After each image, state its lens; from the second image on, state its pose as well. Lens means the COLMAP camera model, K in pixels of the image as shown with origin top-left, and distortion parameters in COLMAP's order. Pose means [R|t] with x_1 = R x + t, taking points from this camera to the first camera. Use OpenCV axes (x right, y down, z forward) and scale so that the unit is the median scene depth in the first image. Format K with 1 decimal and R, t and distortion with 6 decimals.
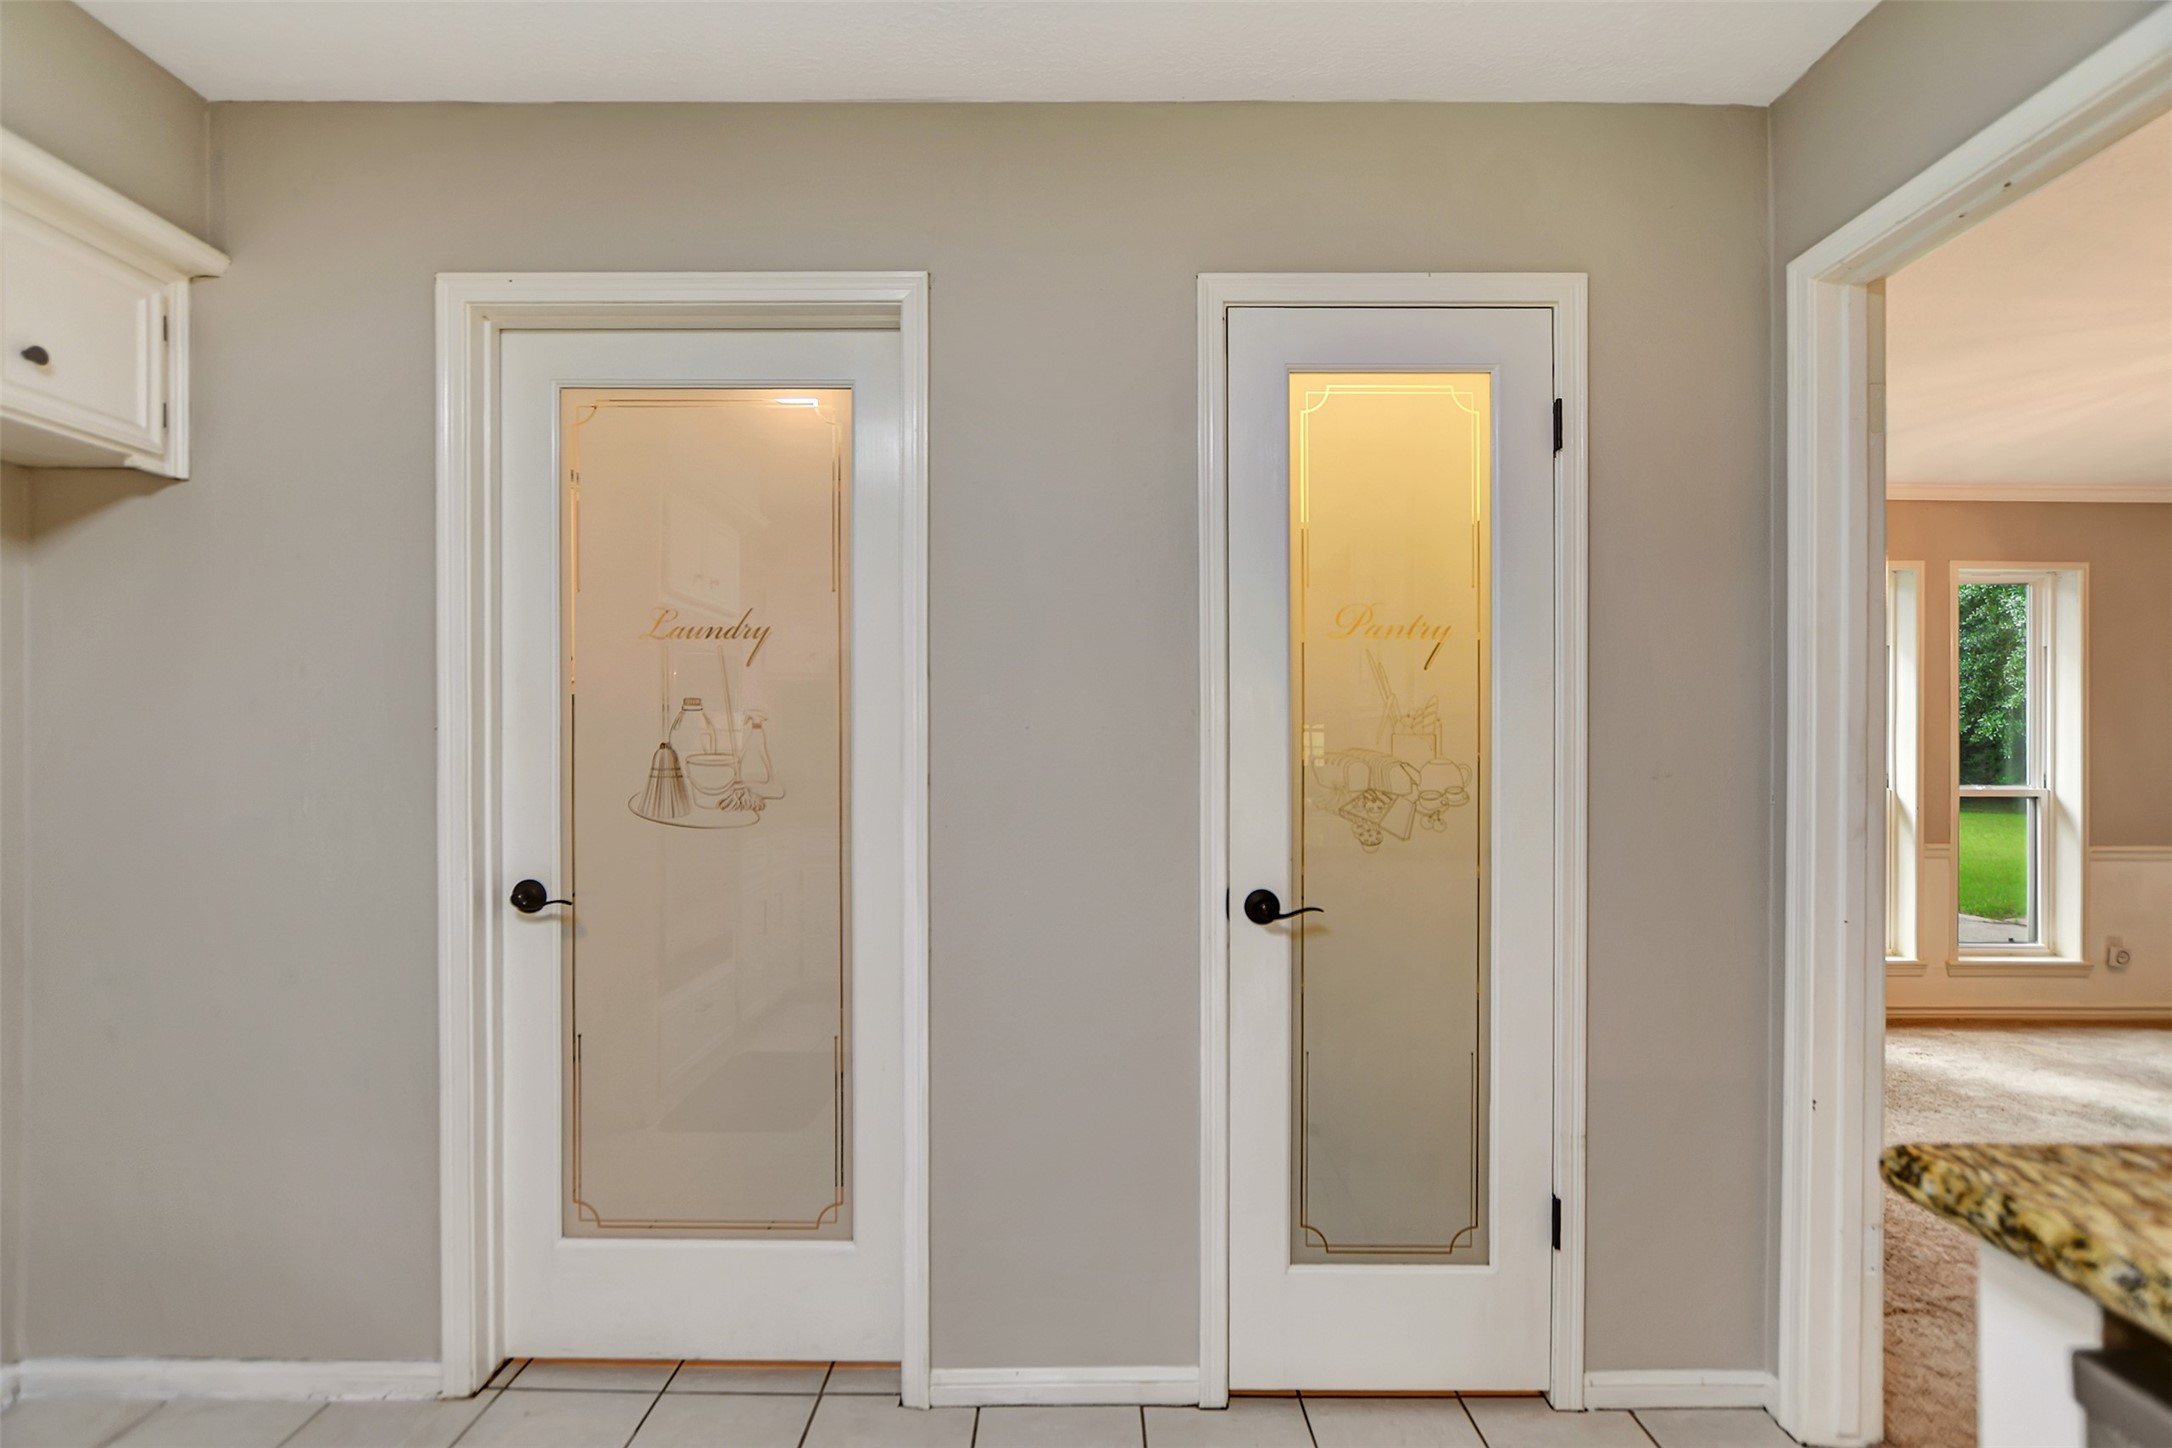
lens RADIAL K [[956.3, 0, 1079.5], [0, 956.3, 720.4], [0, 0, 1]] dist [-0.002583, -0.000187]
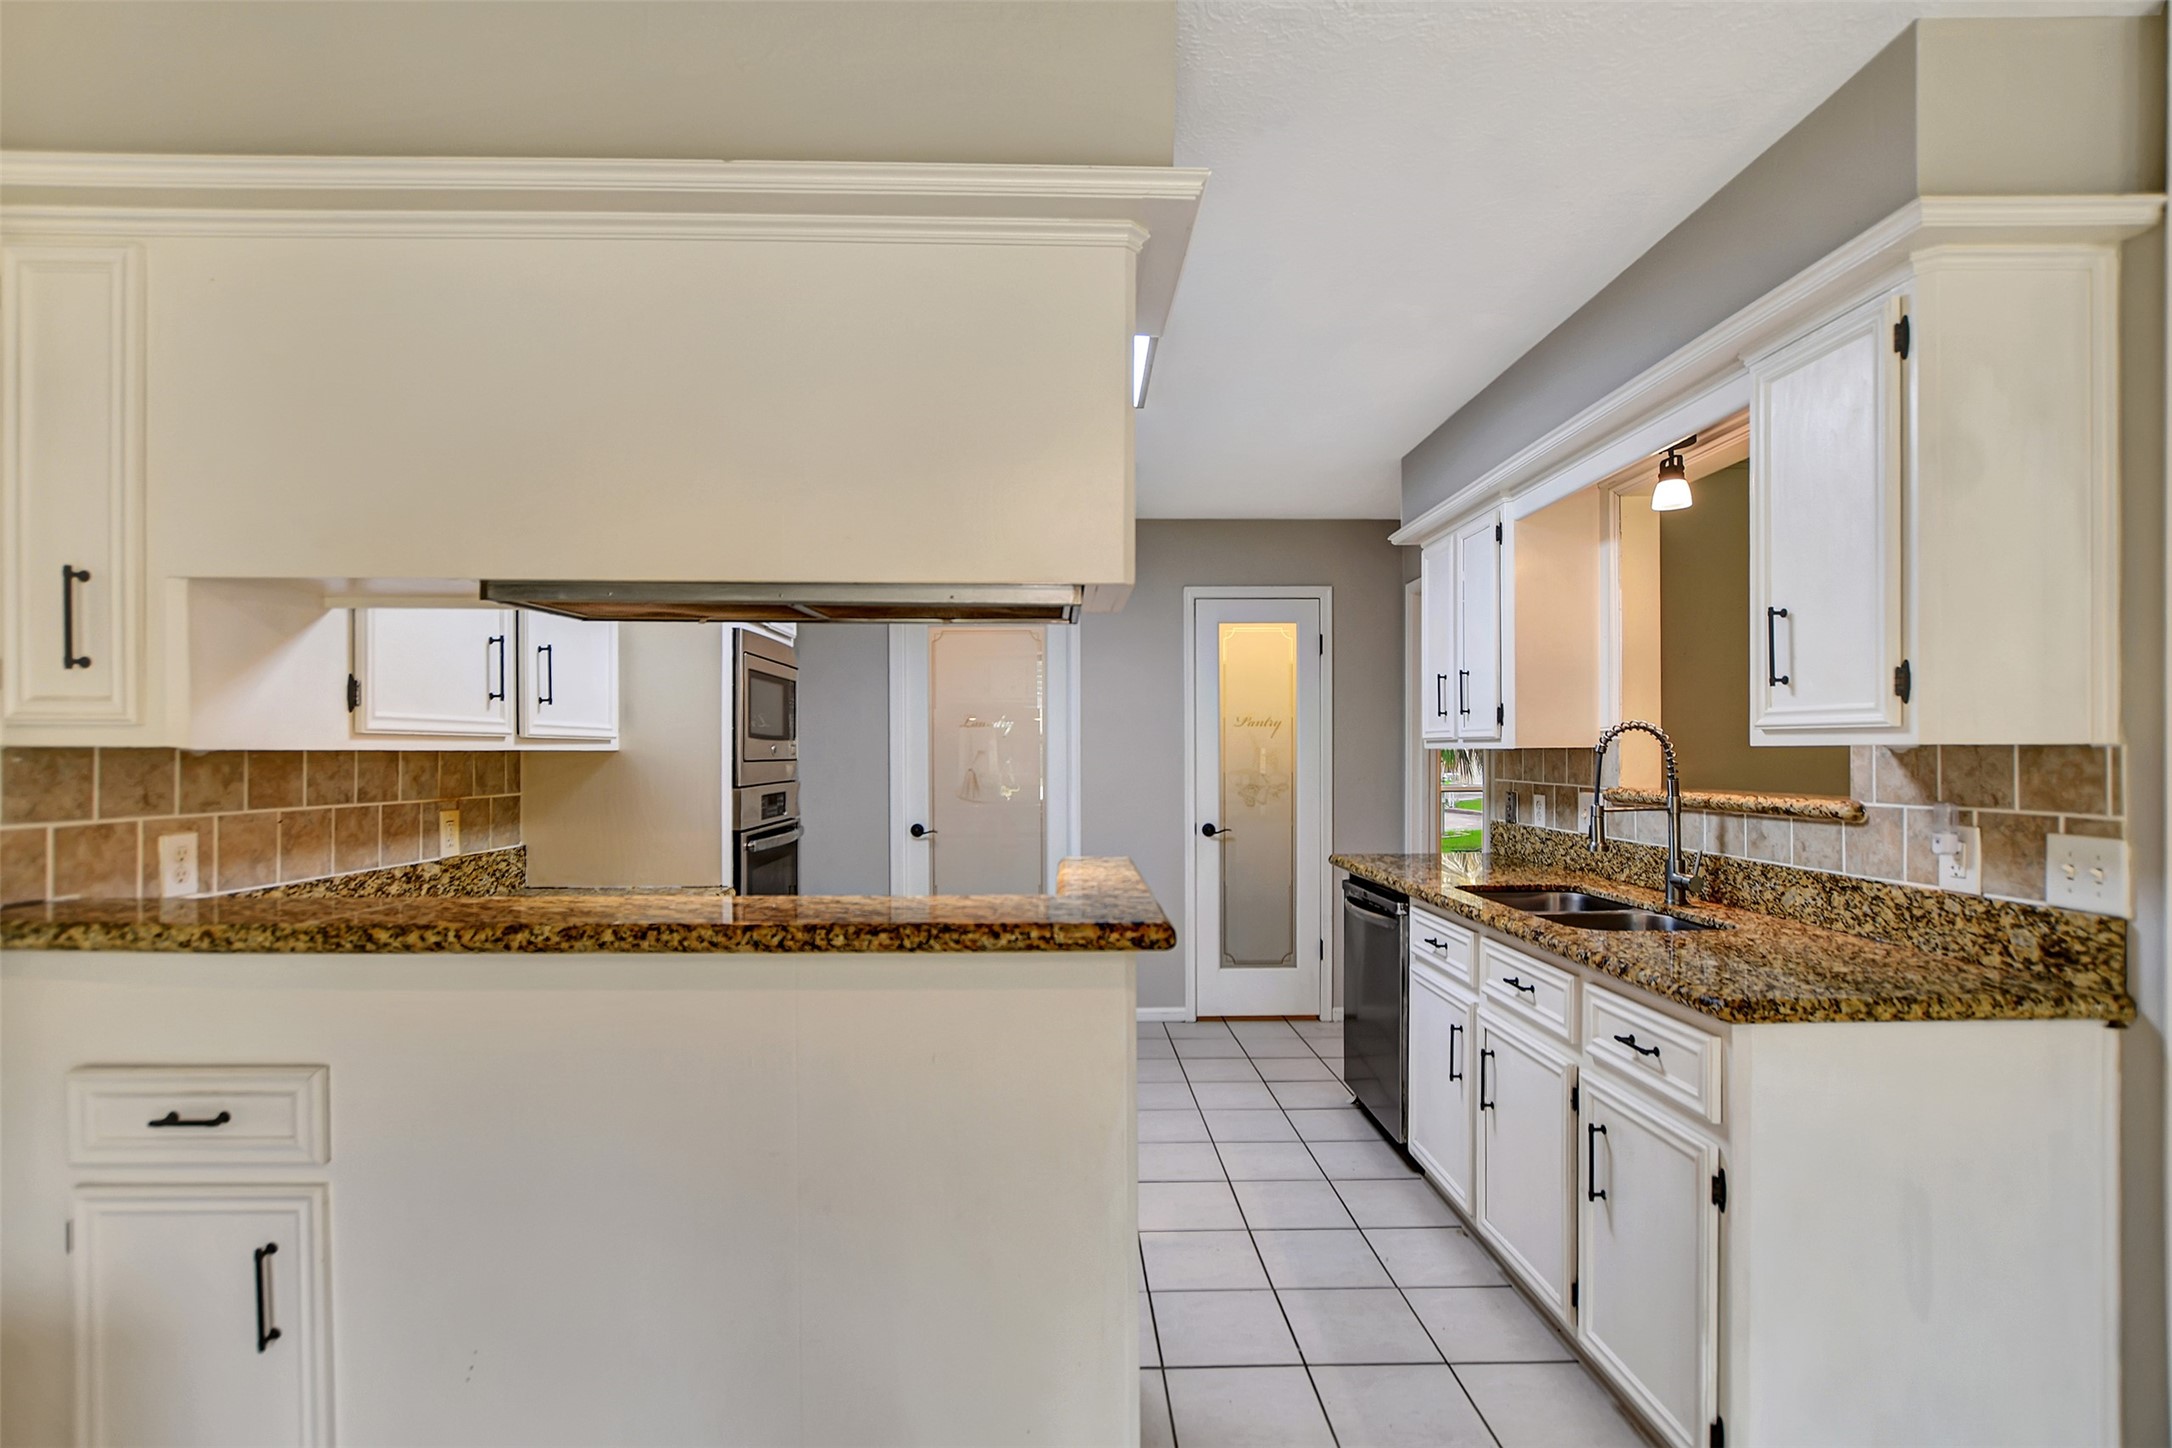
lens RADIAL K [[956.3, 0, 1087.2], [0, 956.3, 746.6], [0, 0, 1]] dist [-0.002583, -0.000187]
pose [[0.999797, -0.005370, 0.019443, -0.188581], [0.005238, 0.999963, 0.006808, -0.051413], [-0.019478, -0.006704, 0.999788, -1.588195]]
